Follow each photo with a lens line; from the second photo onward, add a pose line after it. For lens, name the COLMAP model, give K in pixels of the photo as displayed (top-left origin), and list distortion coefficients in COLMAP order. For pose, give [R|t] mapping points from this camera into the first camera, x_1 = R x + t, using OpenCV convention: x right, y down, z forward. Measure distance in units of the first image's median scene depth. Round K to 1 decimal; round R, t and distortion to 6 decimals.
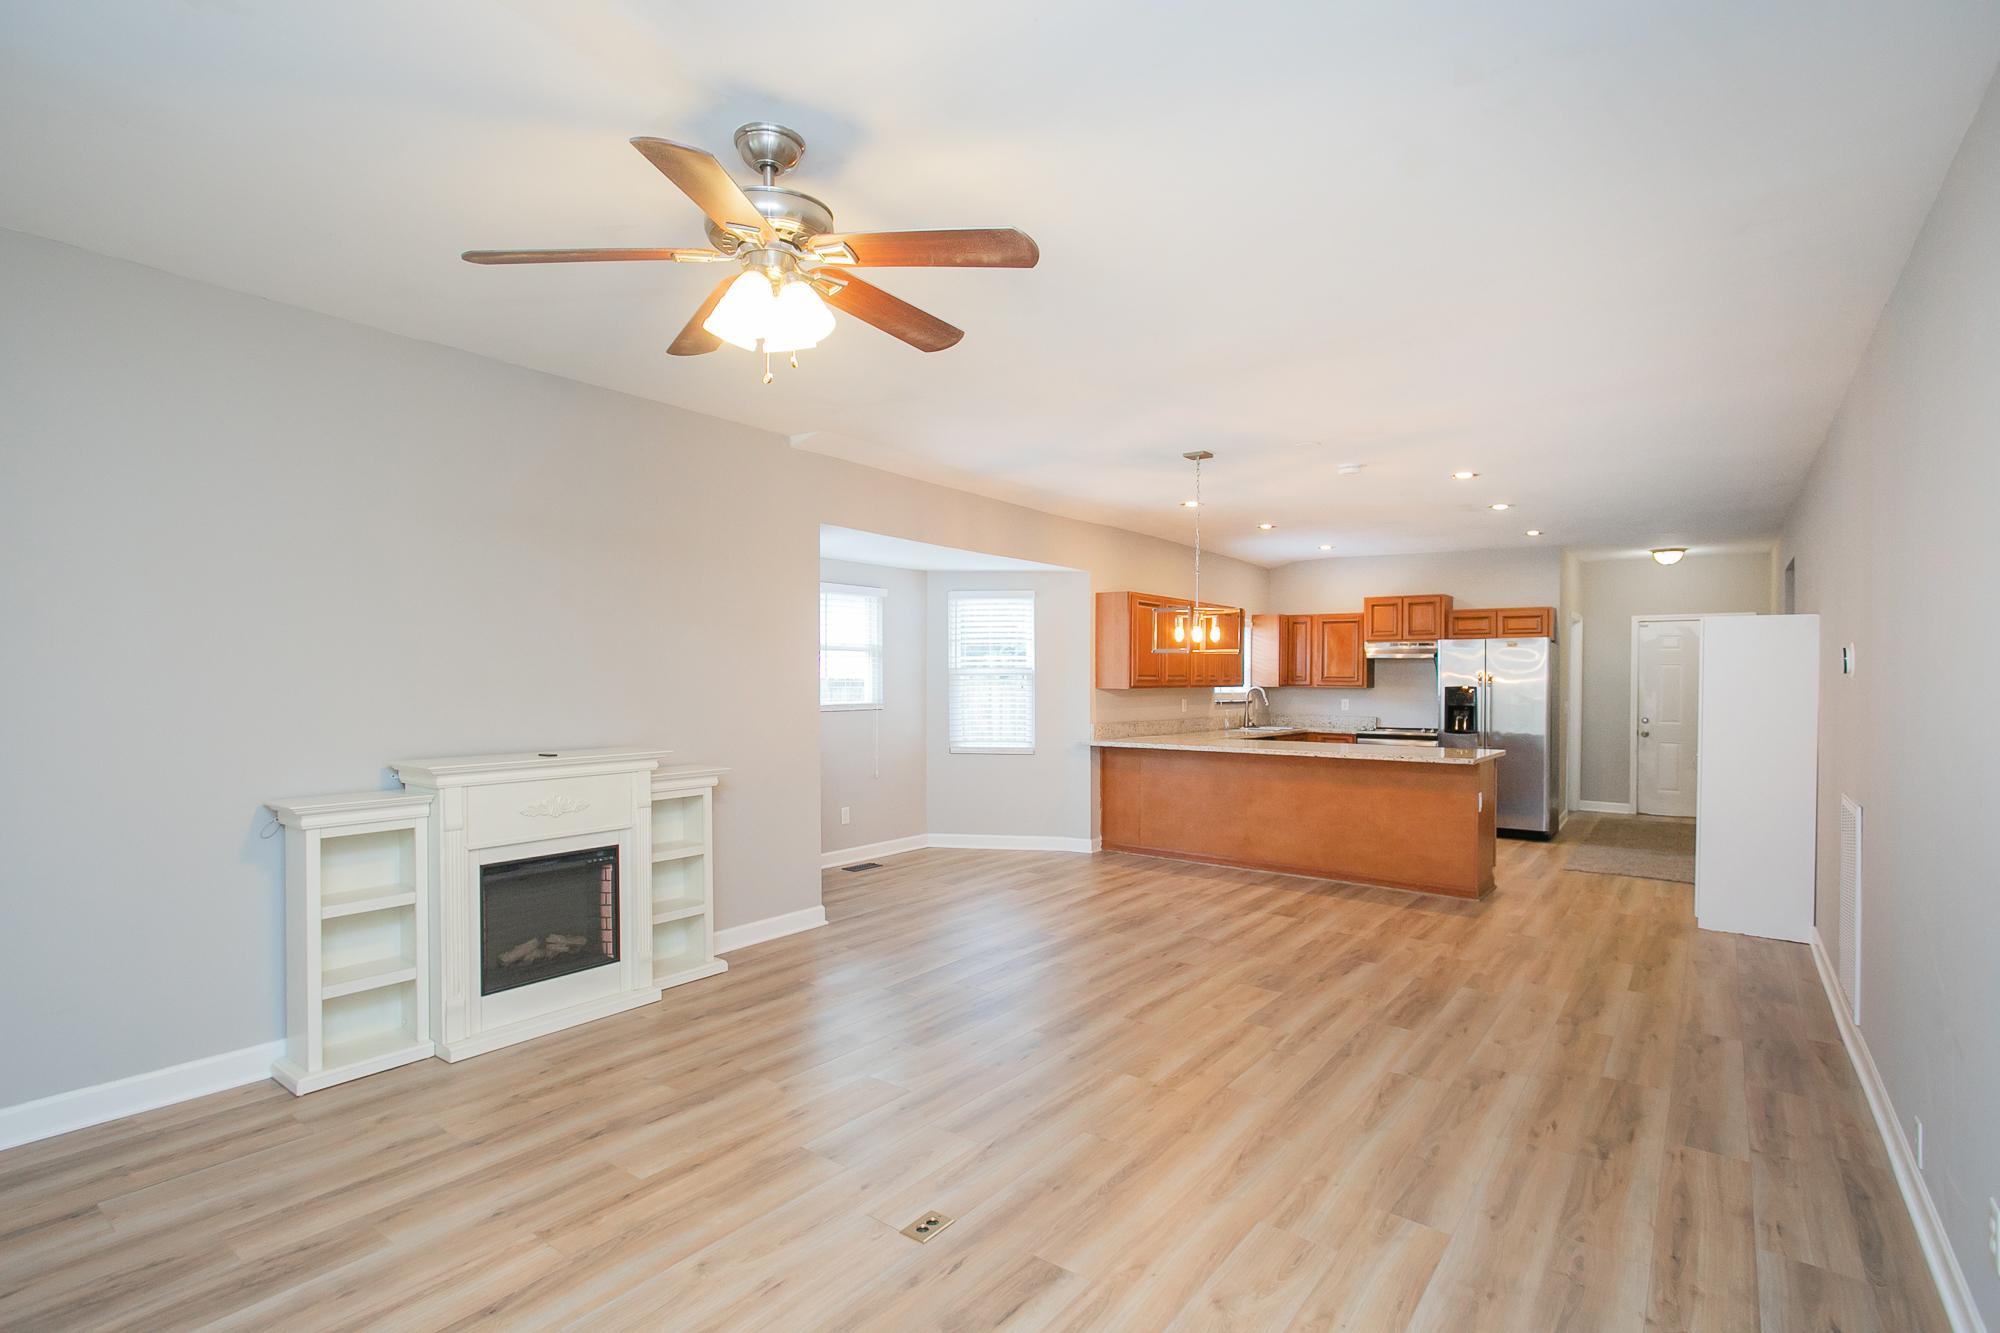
lens RADIAL K [[969.3, 0, 915.0], [0, 969.3, 703.4], [0, 0, 1]] dist [-0.048834, 0.021123]
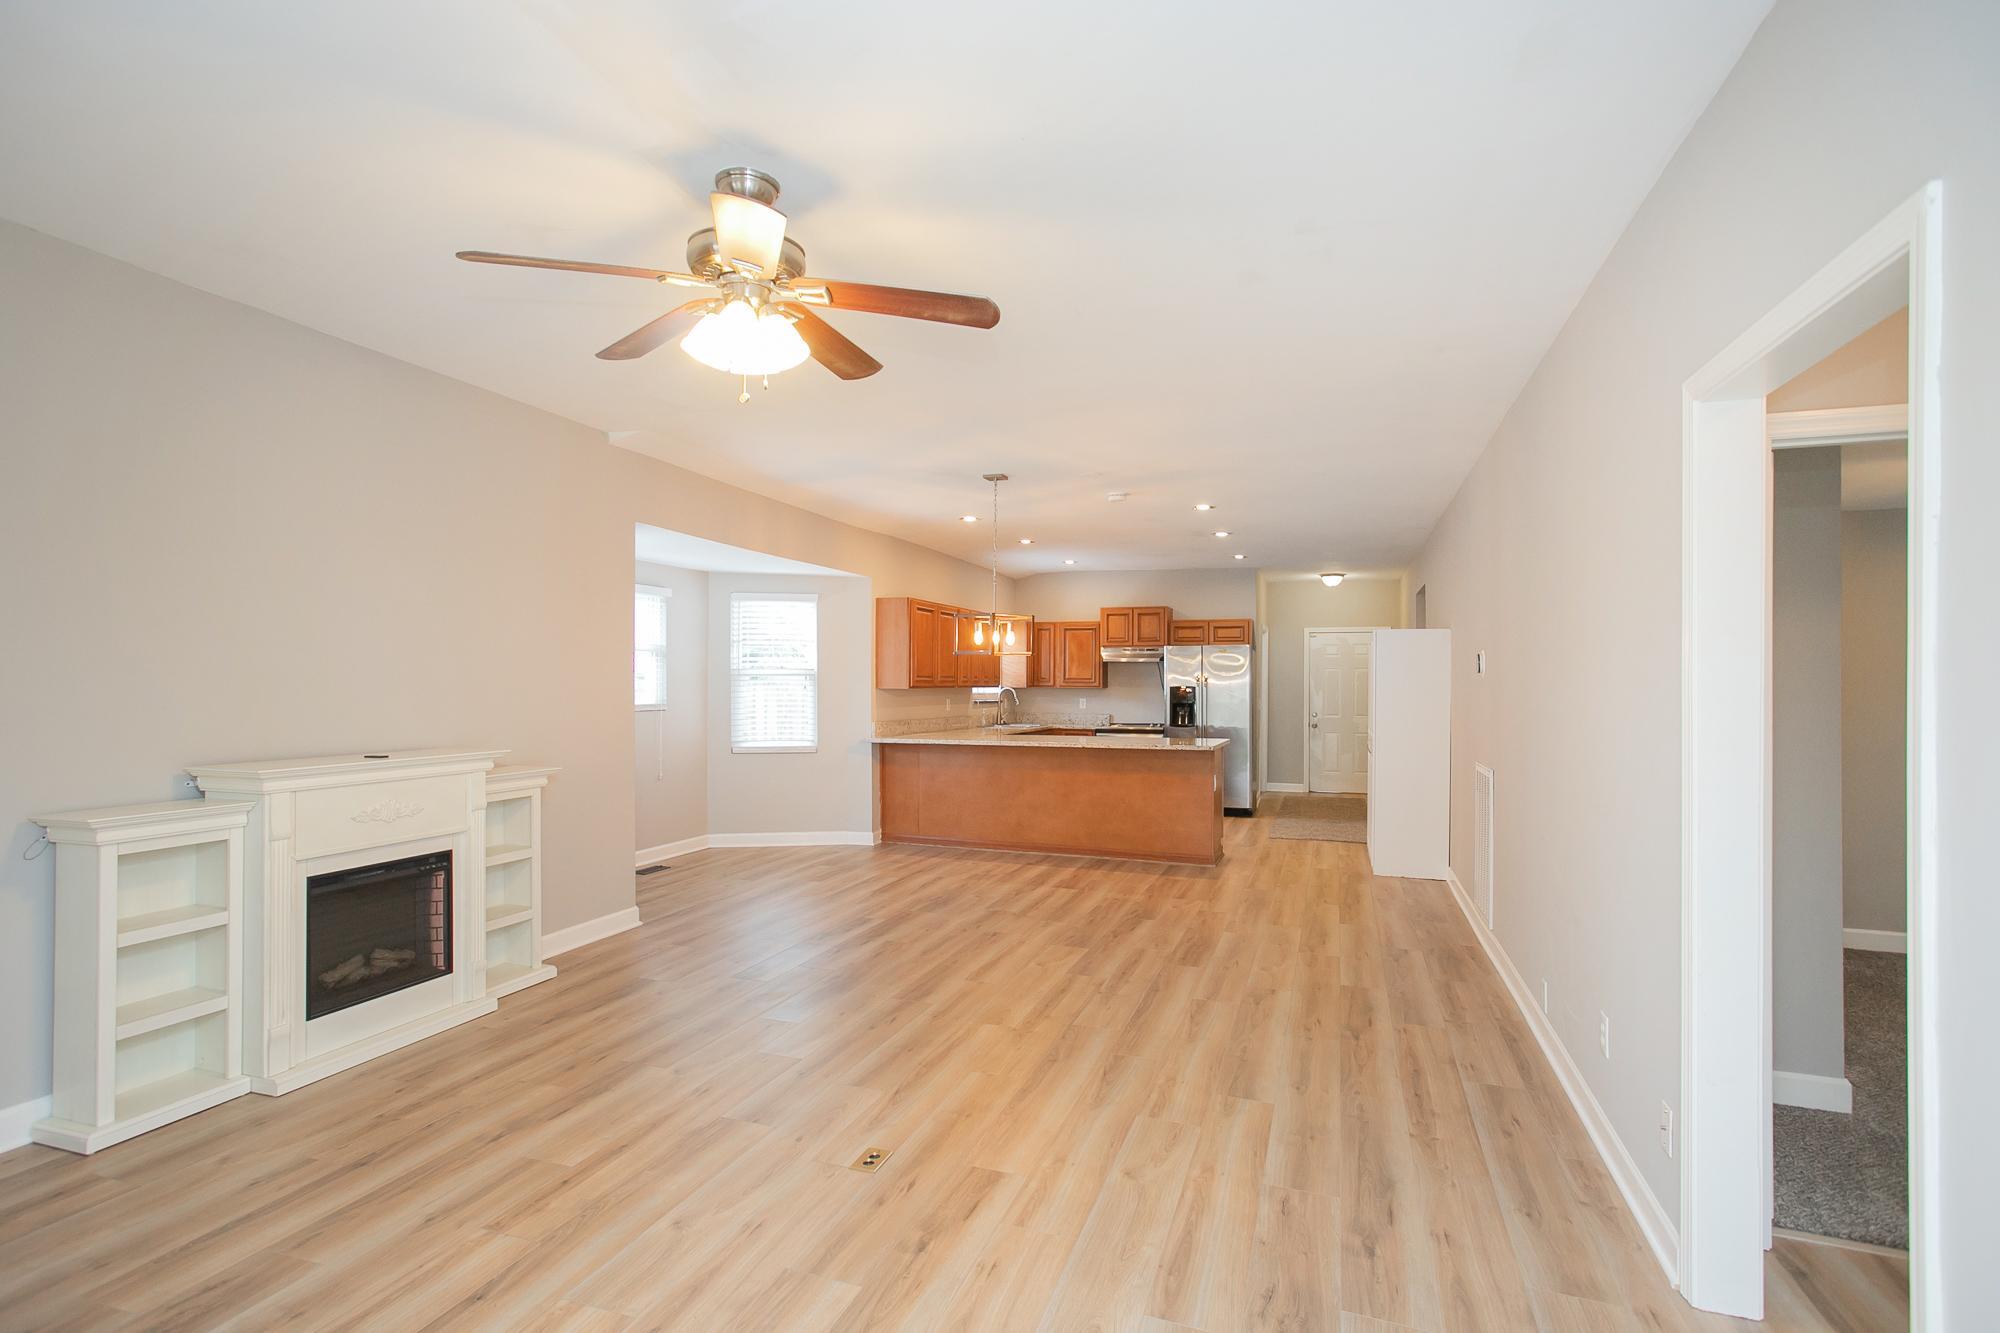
lens RADIAL K [[969.4, 0, 955.4], [0, 969.4, 695.9], [0, 0, 1]] dist [-0.052060, 0.021253]
pose [[0.949244, -0.004133, 0.314512, -0.130768], [0.007678, 0.999920, -0.010035, 0.007625], [-0.314446, 0.011940, 0.949200, -0.055403]]
